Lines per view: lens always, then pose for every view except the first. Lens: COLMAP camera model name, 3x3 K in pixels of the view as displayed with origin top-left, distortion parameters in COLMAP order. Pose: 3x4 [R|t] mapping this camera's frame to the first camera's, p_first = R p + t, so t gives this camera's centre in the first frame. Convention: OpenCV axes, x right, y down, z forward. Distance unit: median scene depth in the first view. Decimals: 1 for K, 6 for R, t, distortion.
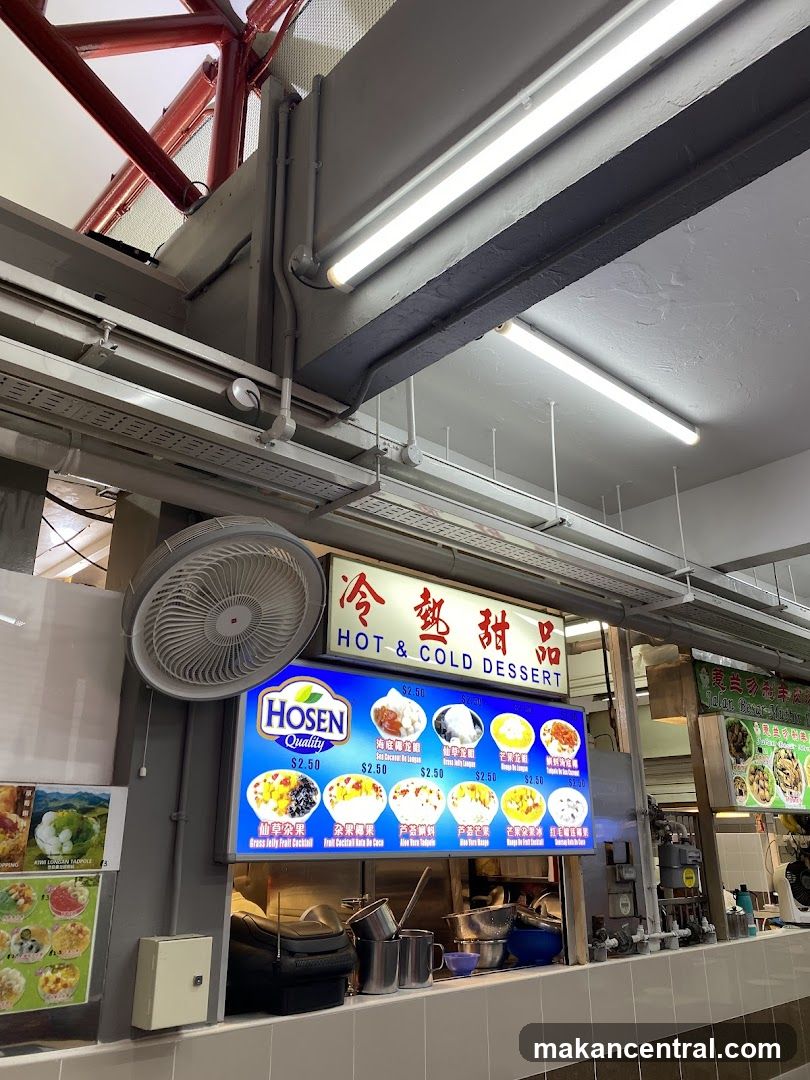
lens RADIAL K [[826.8, 0, 421.5], [0, 826.8, 520.1], [0, 0, 1]] dist [0.022590, -0.003003]
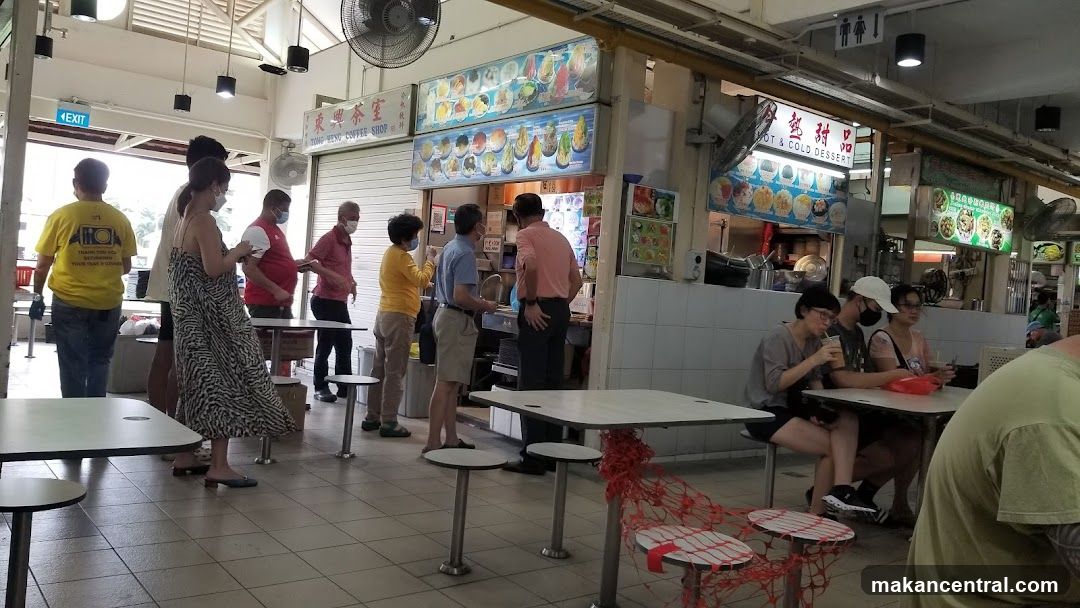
lens RADIAL K [[841.3, 0, 540.0], [0, 841.3, 304.0], [0, 0, 1]] dist [0.072319, -0.087333]
pose [[0.992919, 0.087616, -0.080215, -0.383102], [-0.051046, 0.924447, 0.377879, -0.222124], [0.107262, -0.371109, 0.922373, -1.088135]]
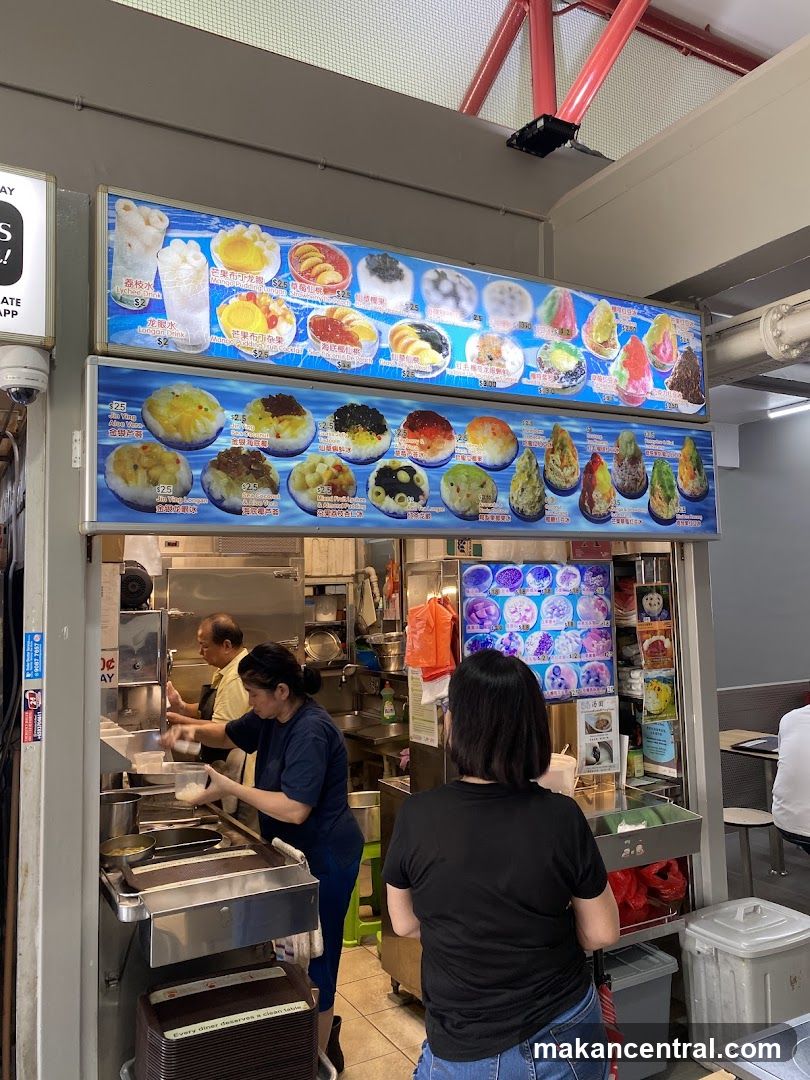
lens RADIAL K [[826.8, 0, 421.5], [0, 826.8, 520.1], [0, 0, 1]] dist [0.022590, -0.003003]
pose [[0.255733, 0.099902, 0.961572, -1.498529], [-0.323804, 0.946046, -0.012173, 0.279995], [-0.910907, -0.308248, 0.274284, 0.653684]]
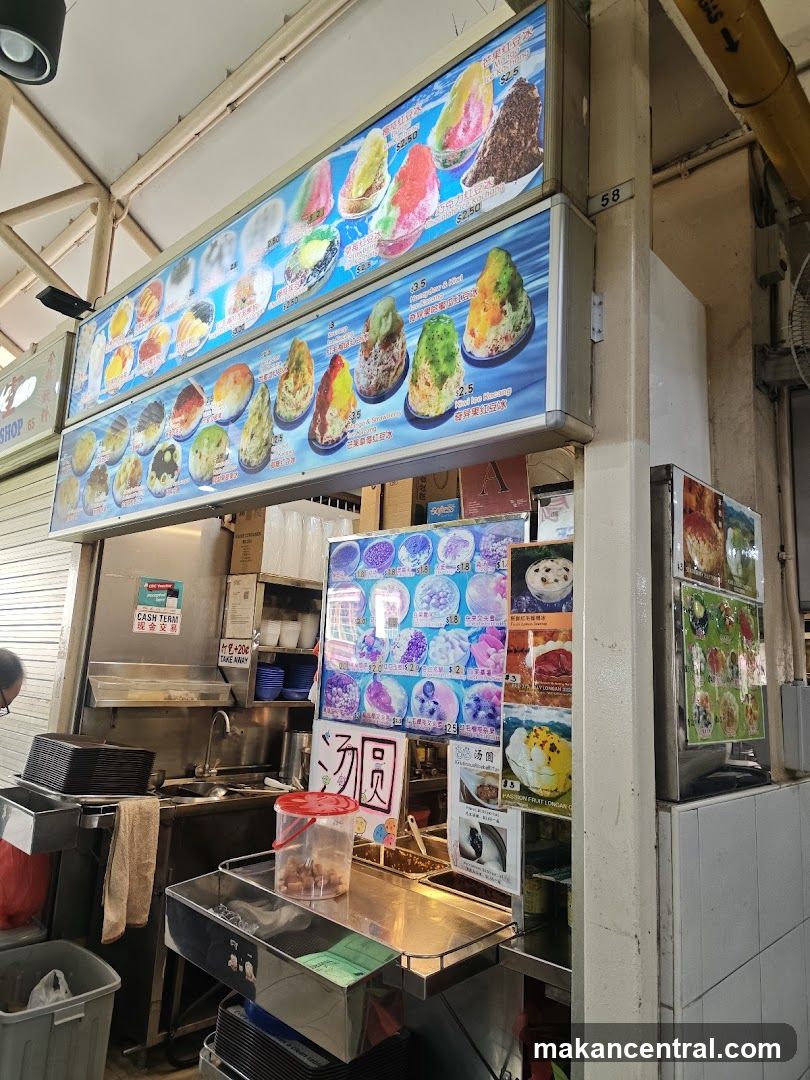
lens RADIAL K [[703.7, 0, 405.0], [0, 703.7, 540.0], [0, 0, 1]] dist [0.017411, 0.003347]
pose [[0.996633, 0.072291, 0.038692, -0.531414], [-0.078235, 0.979651, 0.184832, 0.170598], [-0.024543, -0.187237, 0.982008, 0.200949]]
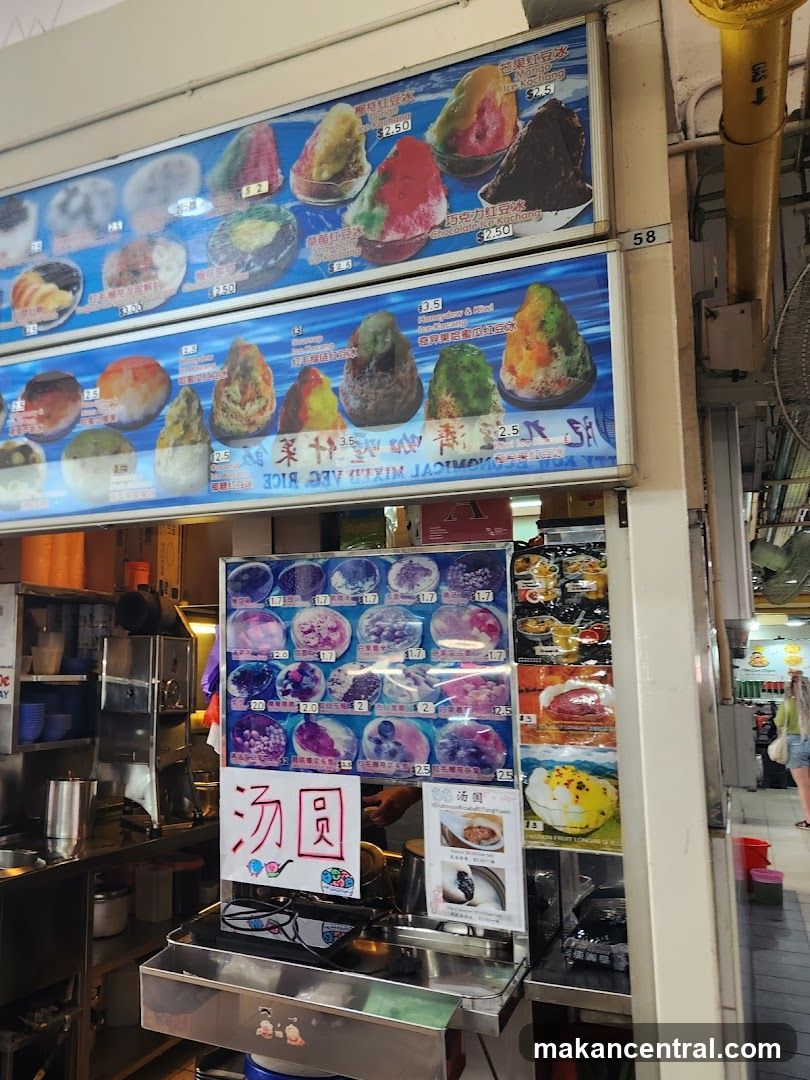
lens RADIAL K [[973.4, 0, 181.6], [0, 973.4, 546.5], [0, 0, 1]] dist [0.071905, -0.059138]
pose [[0.954631, 0.048310, 0.293847, -0.841949], [-0.117913, 0.967426, 0.224016, 0.115311], [-0.273453, -0.248501, 0.929231, 0.133360]]
